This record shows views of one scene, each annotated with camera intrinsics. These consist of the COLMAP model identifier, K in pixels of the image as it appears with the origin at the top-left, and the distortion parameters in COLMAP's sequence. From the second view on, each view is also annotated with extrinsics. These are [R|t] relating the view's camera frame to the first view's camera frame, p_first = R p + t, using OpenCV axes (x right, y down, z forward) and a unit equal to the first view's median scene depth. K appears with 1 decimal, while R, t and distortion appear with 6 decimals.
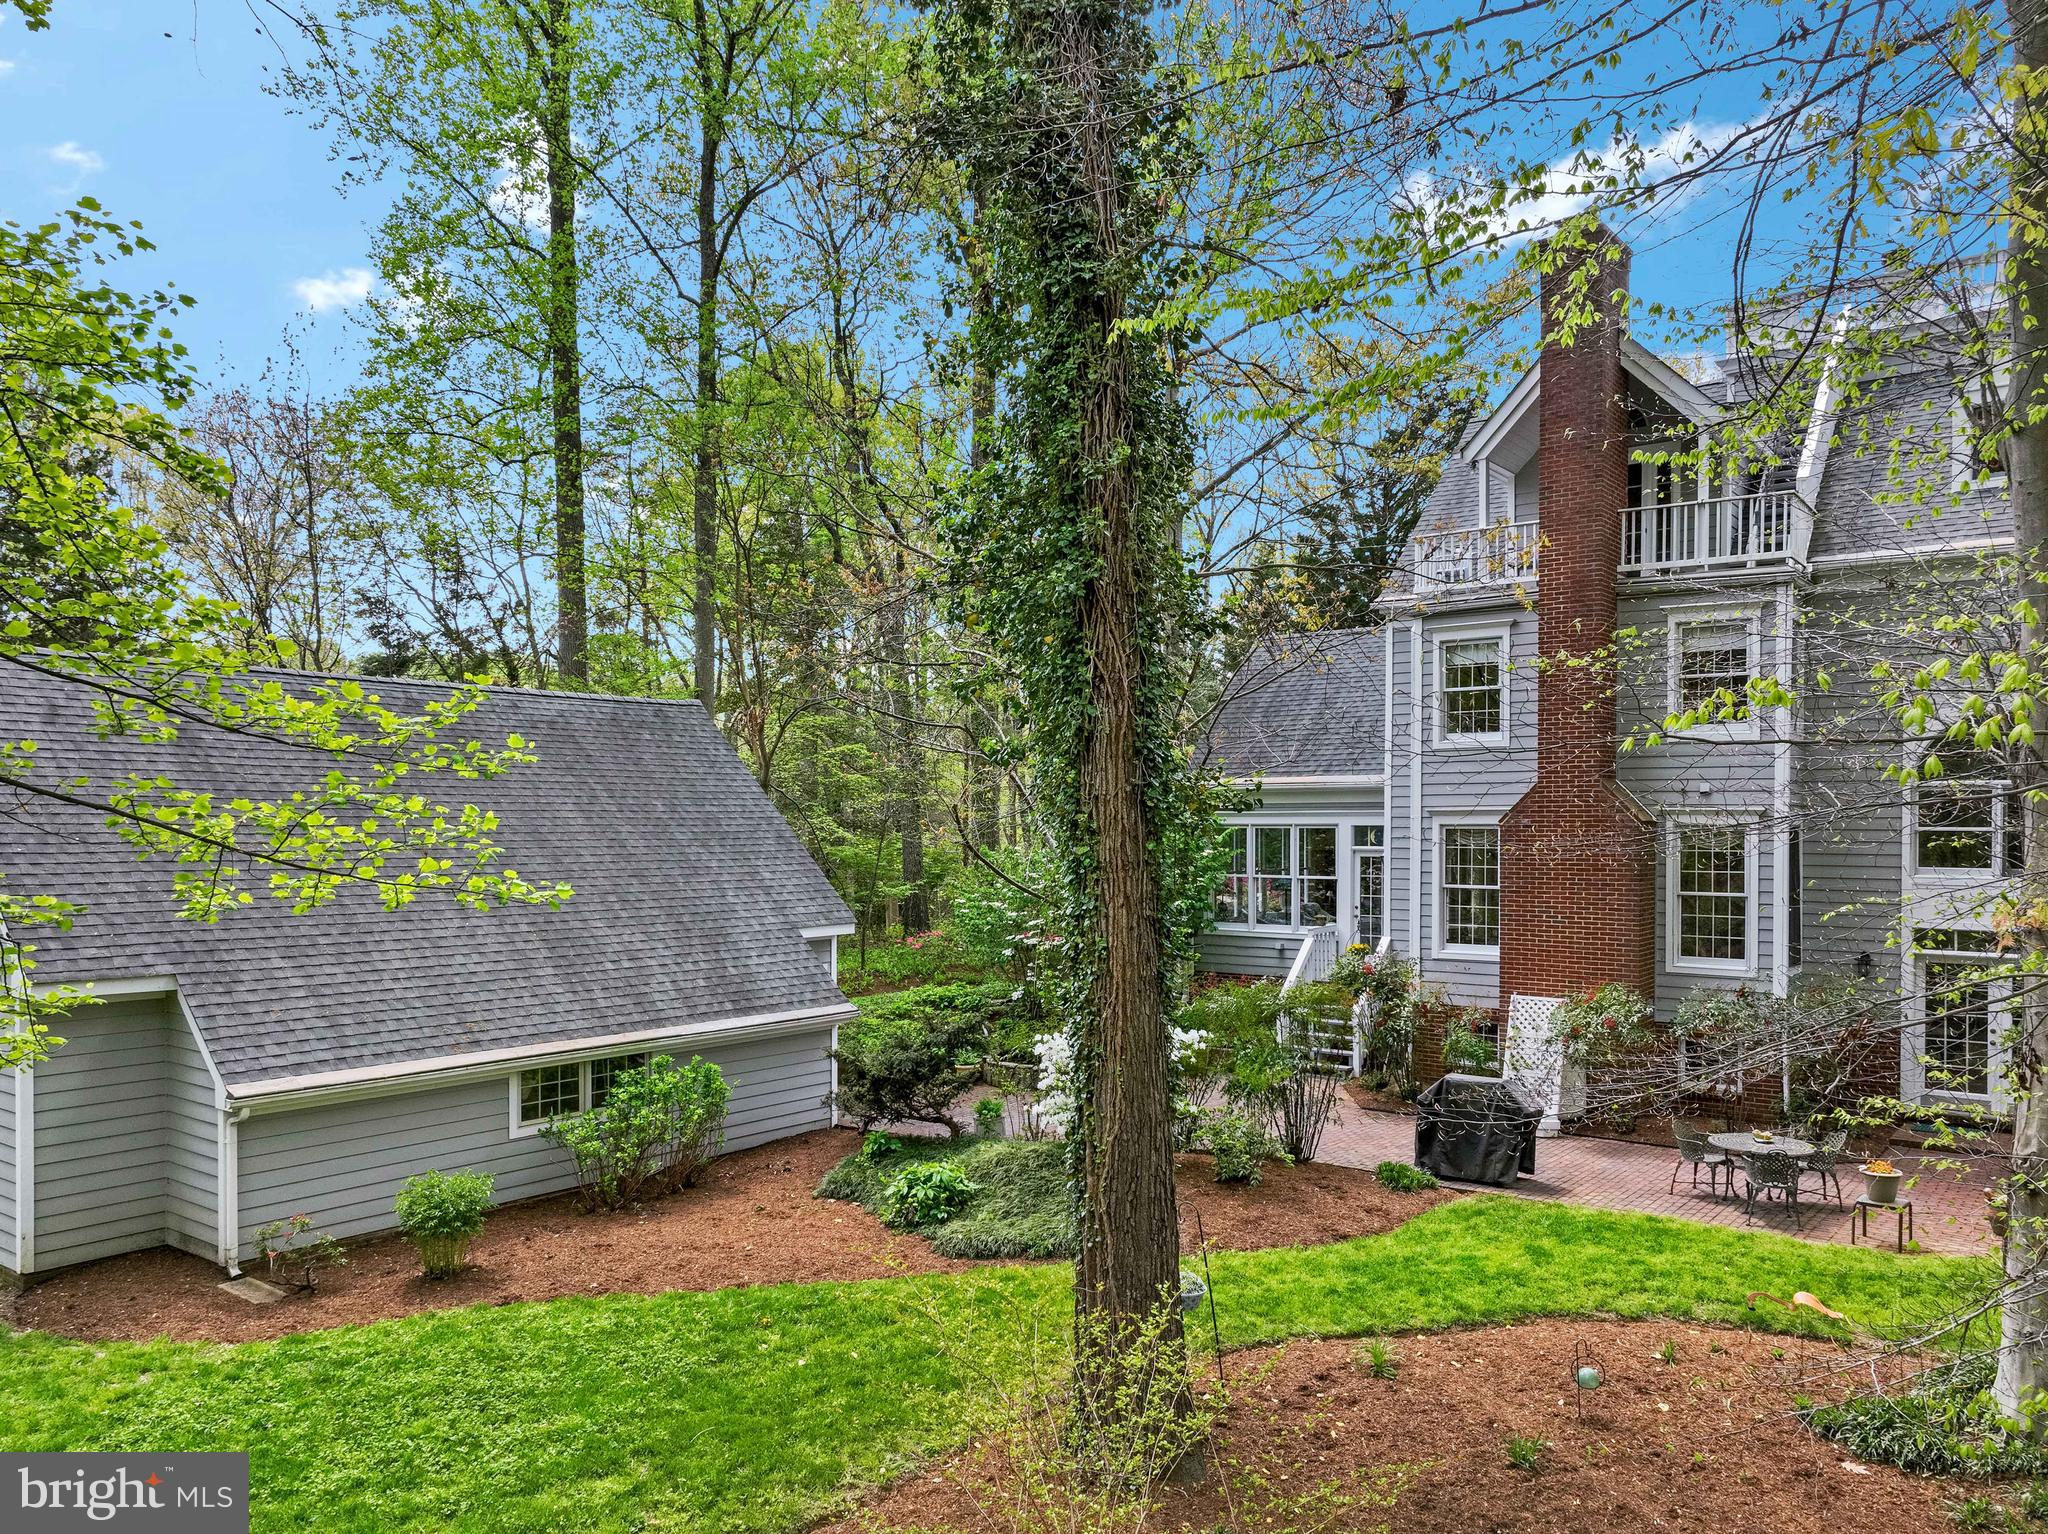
lens RADIAL K [[1462.8, 0, 1025.2], [0, 1462.8, 853.2], [0, 0, 1]] dist [0.004460, 0.008293]
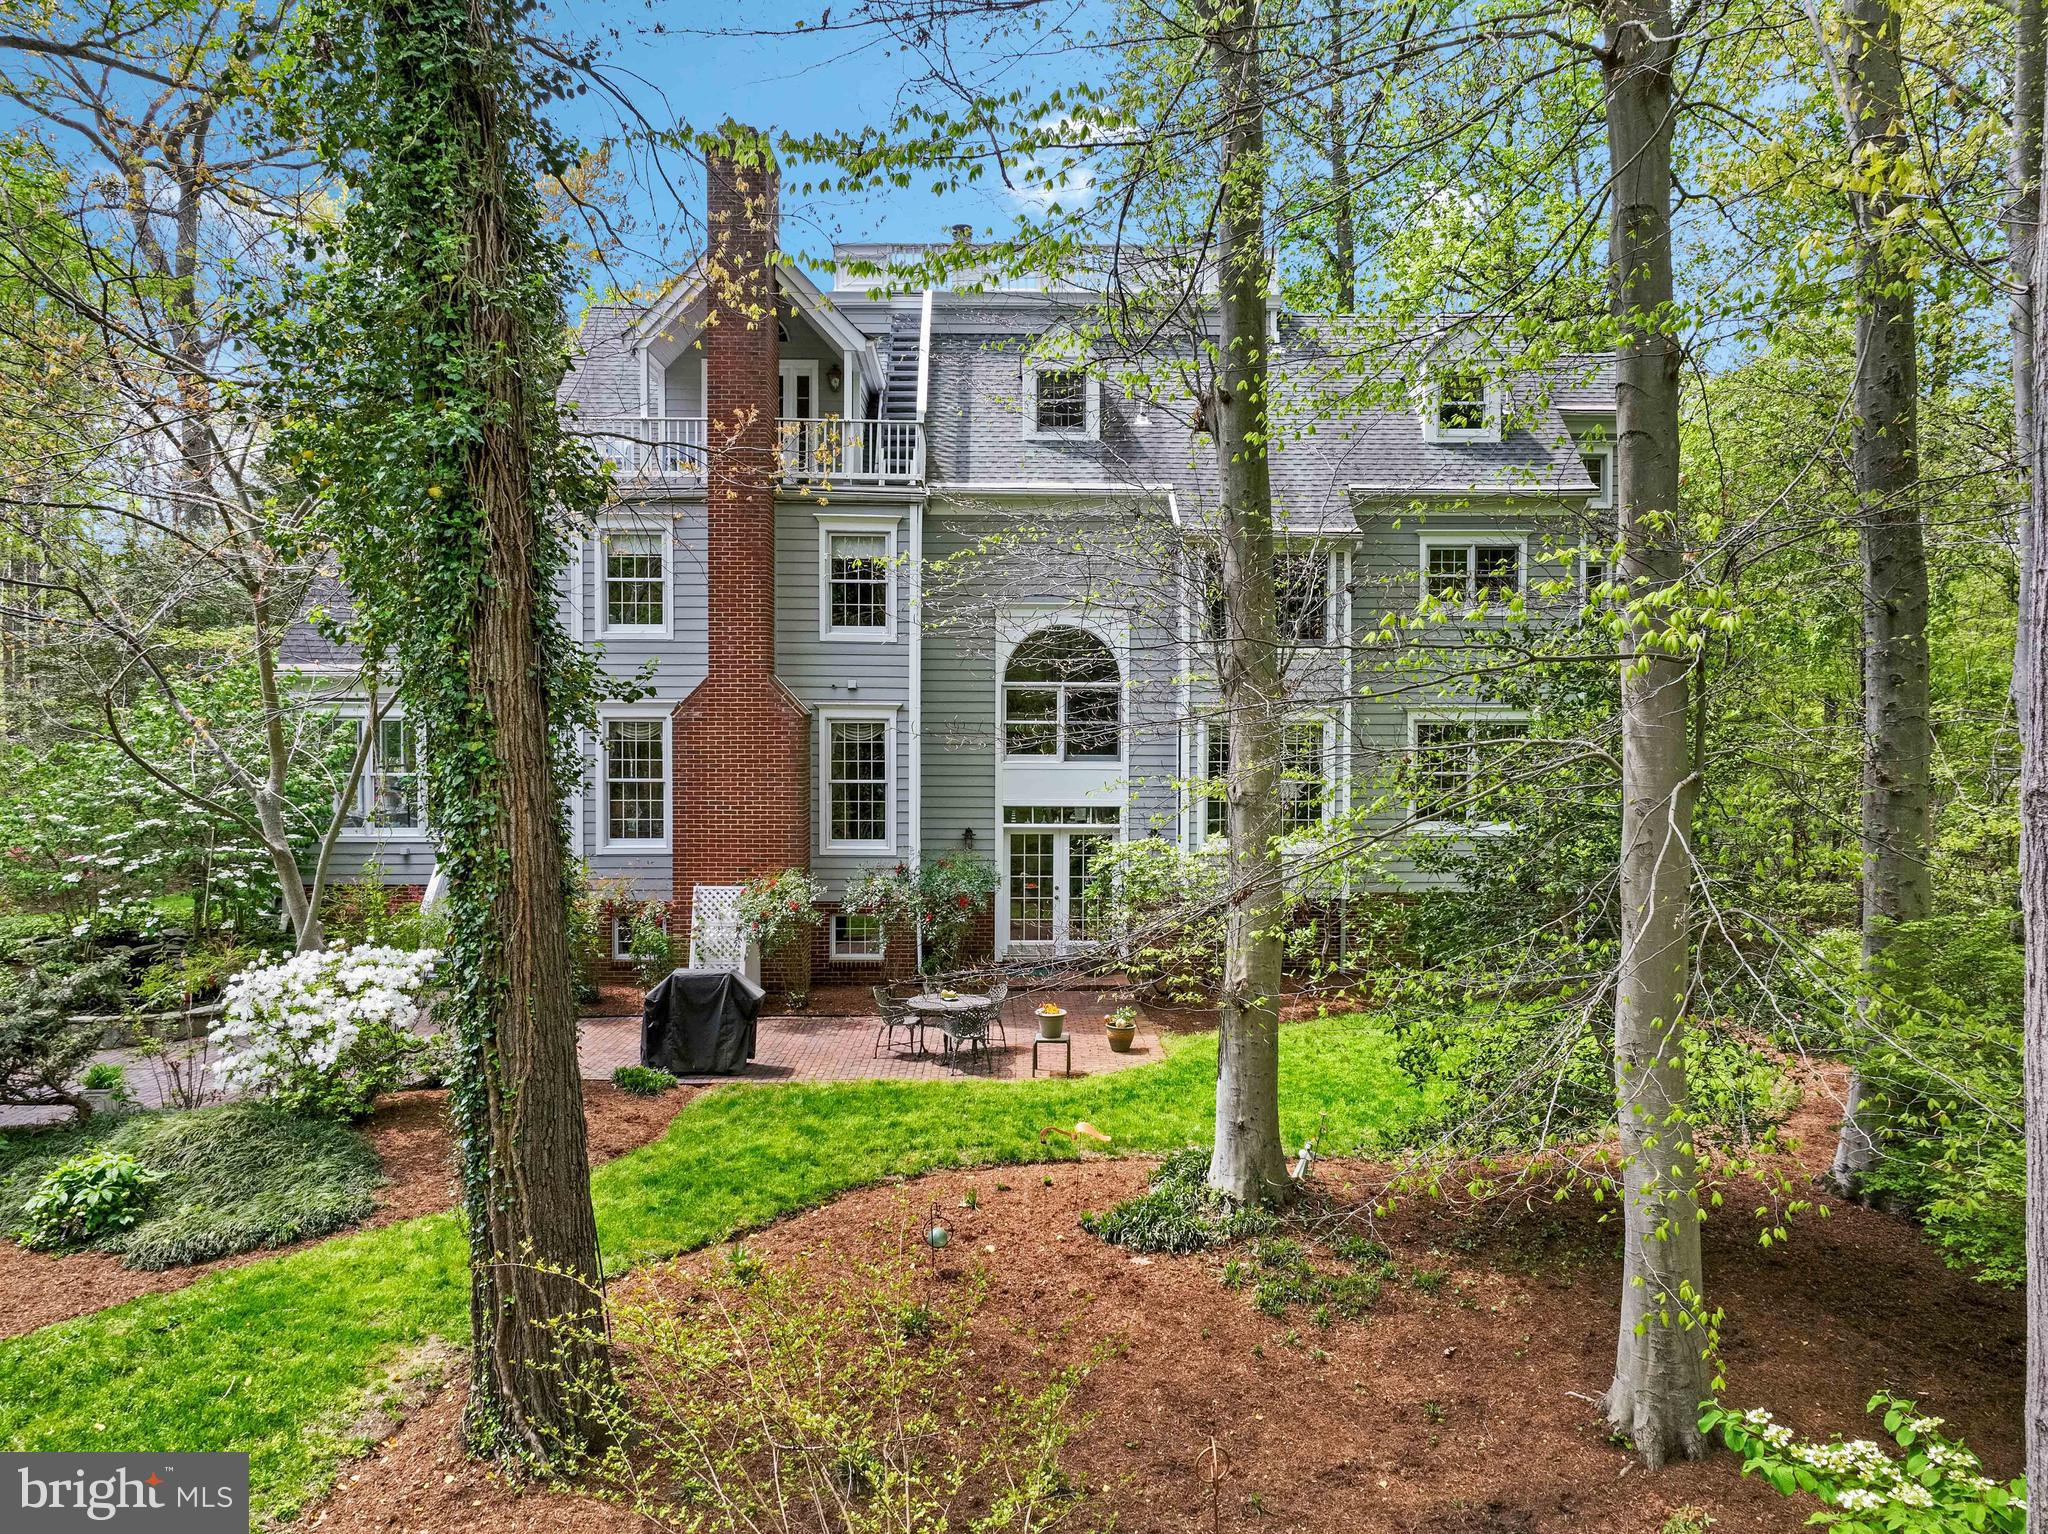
lens RADIAL K [[1461.8, 0, 1024.0], [0, 1461.8, 767.0], [0, 0, 1]] dist [-0.010479, 0.028113]
pose [[0.780071, -0.018637, 0.625414, -0.157997], [0.009874, 0.999798, 0.017478, -0.000979], [-0.625614, -0.007458, 0.780097, 0.095105]]
